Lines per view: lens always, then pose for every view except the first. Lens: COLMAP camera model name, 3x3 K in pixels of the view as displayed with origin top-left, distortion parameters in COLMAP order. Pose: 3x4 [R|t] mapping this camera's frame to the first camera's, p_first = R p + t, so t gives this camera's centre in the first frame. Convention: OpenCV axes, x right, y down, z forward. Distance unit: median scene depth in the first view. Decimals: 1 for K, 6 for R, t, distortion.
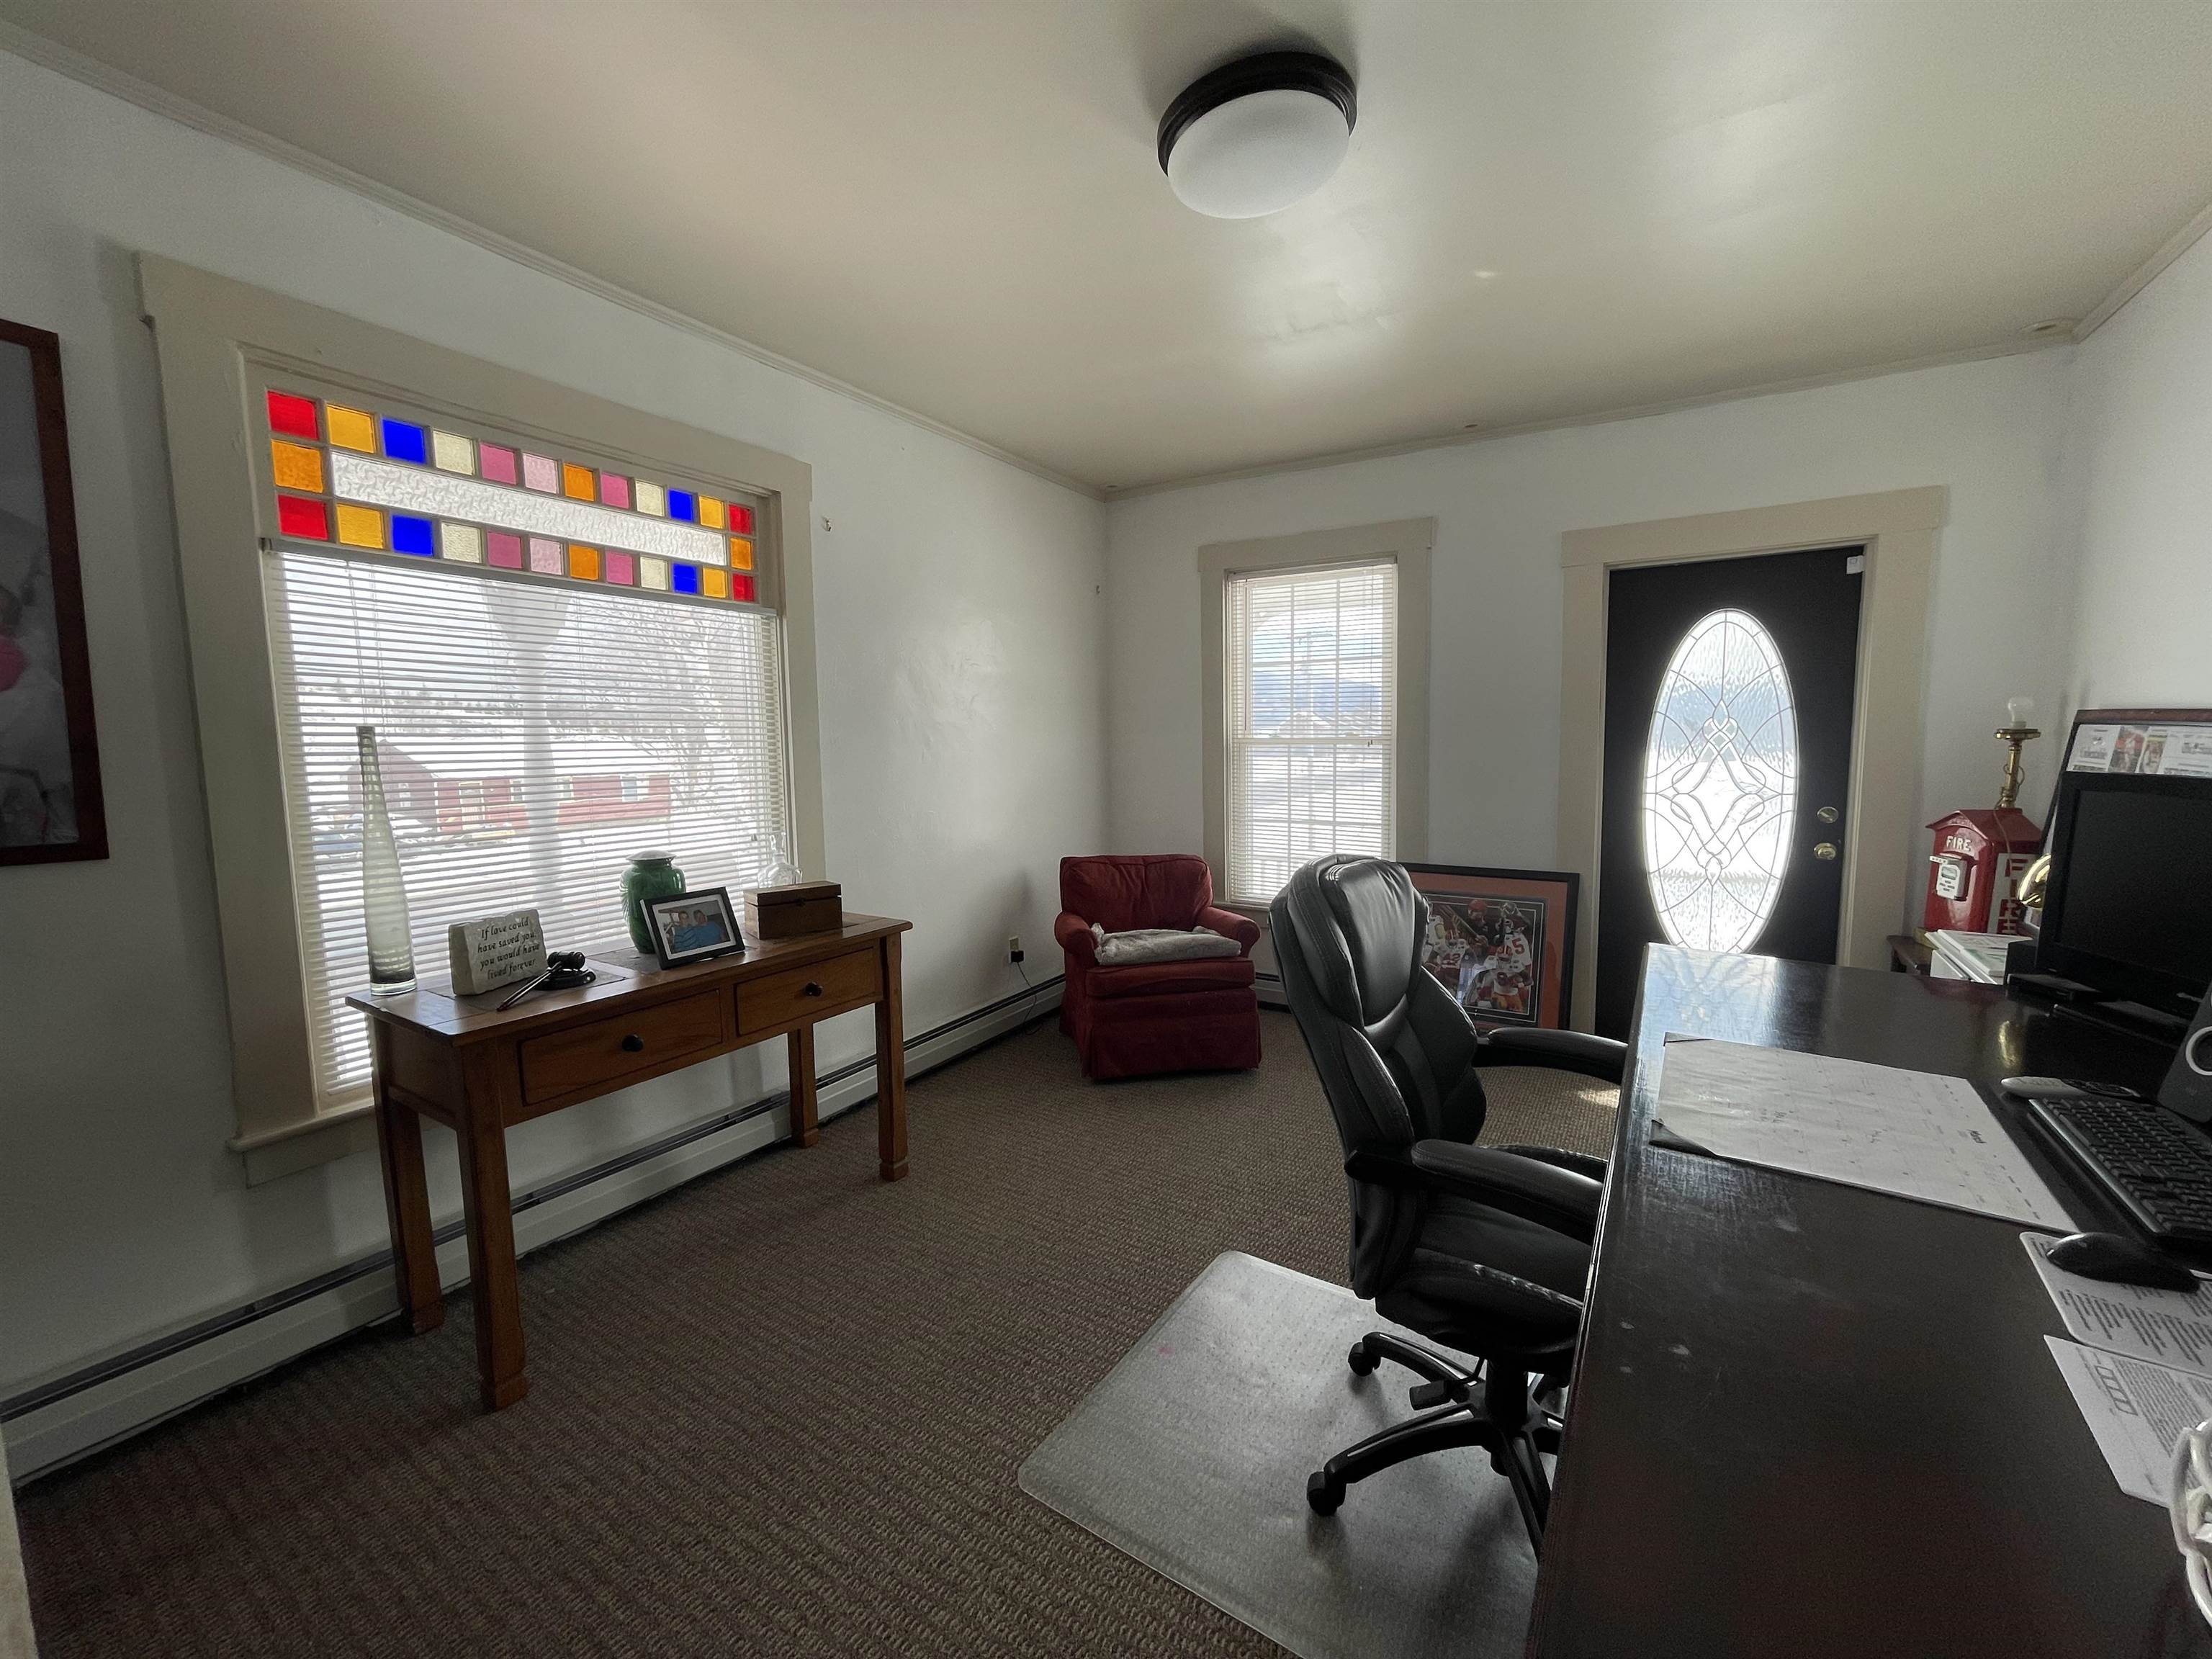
lens RADIAL K [[894.2, 0, 1100.8], [0, 894.2, 827.7], [0, 0, 1]] dist [0.002561, -0.000158]
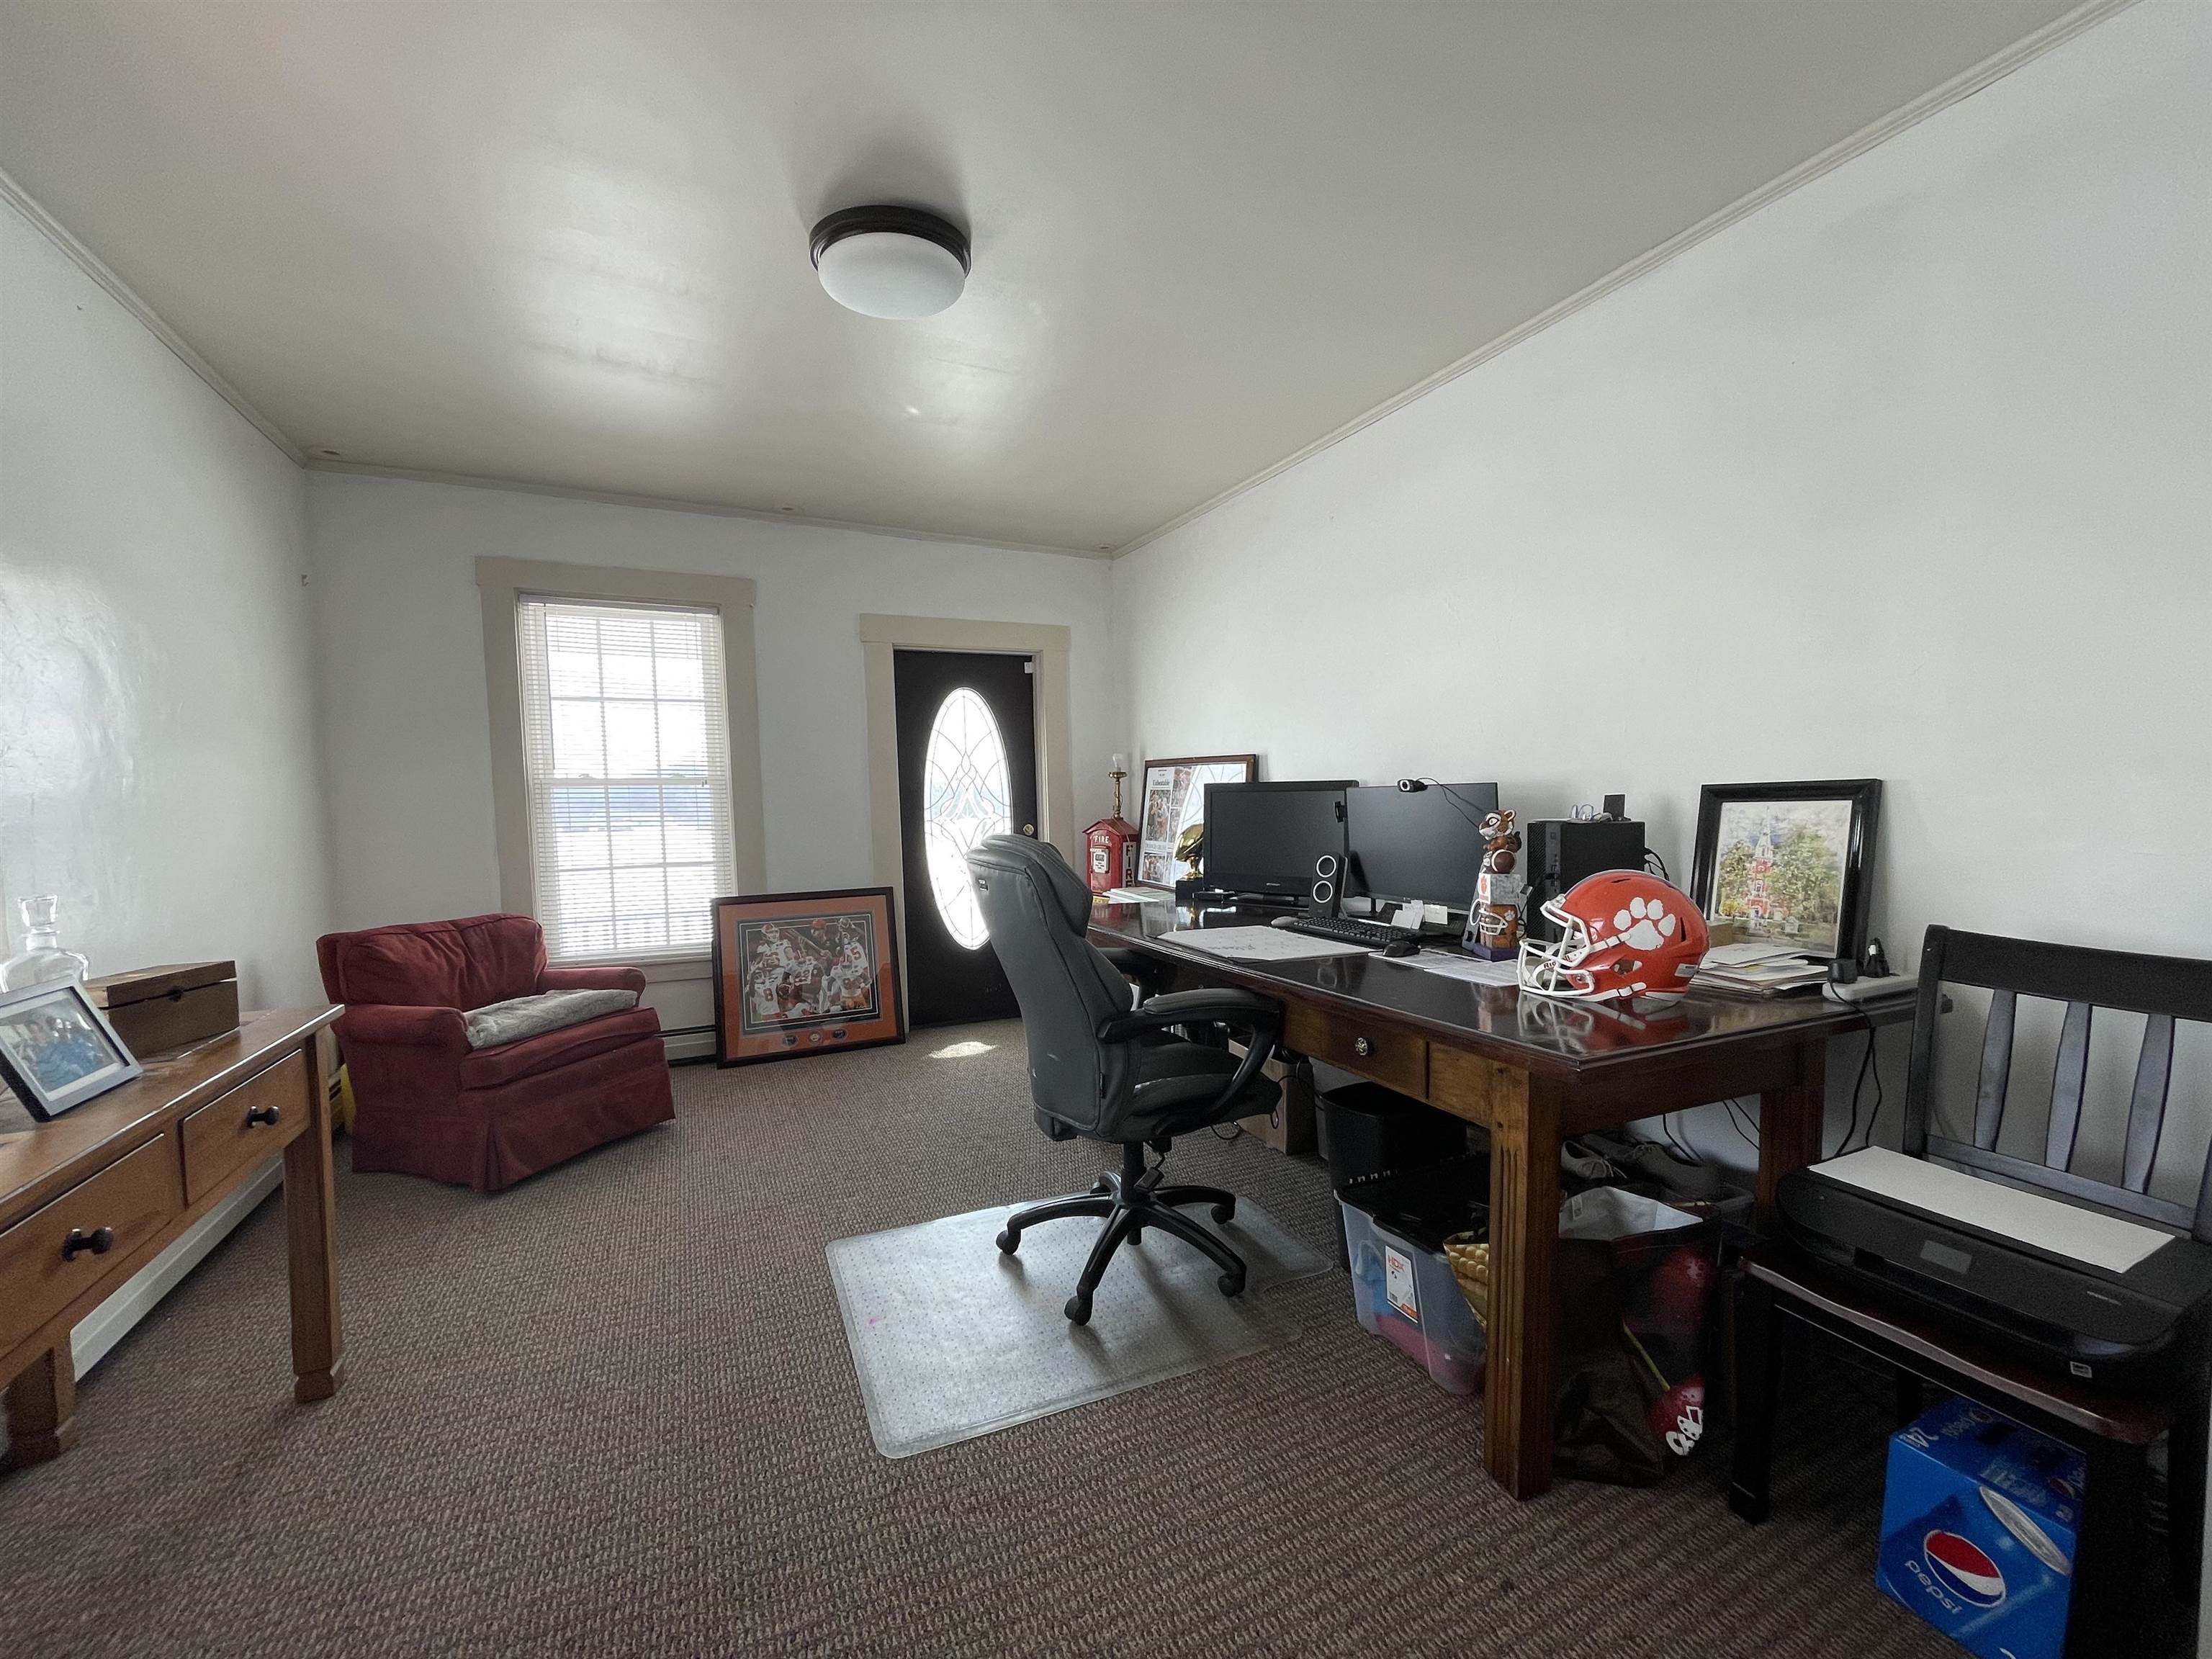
lens RADIAL K [[894.2, 0, 1090.3], [0, 894.2, 826.5], [0, 0, 1]] dist [0.002561, -0.000158]
pose [[0.547295, -0.027932, 0.836474, -0.356253], [0.098447, 0.994653, -0.031199, 0.034270], [-0.831130, 0.099424, 0.547118, 0.084790]]
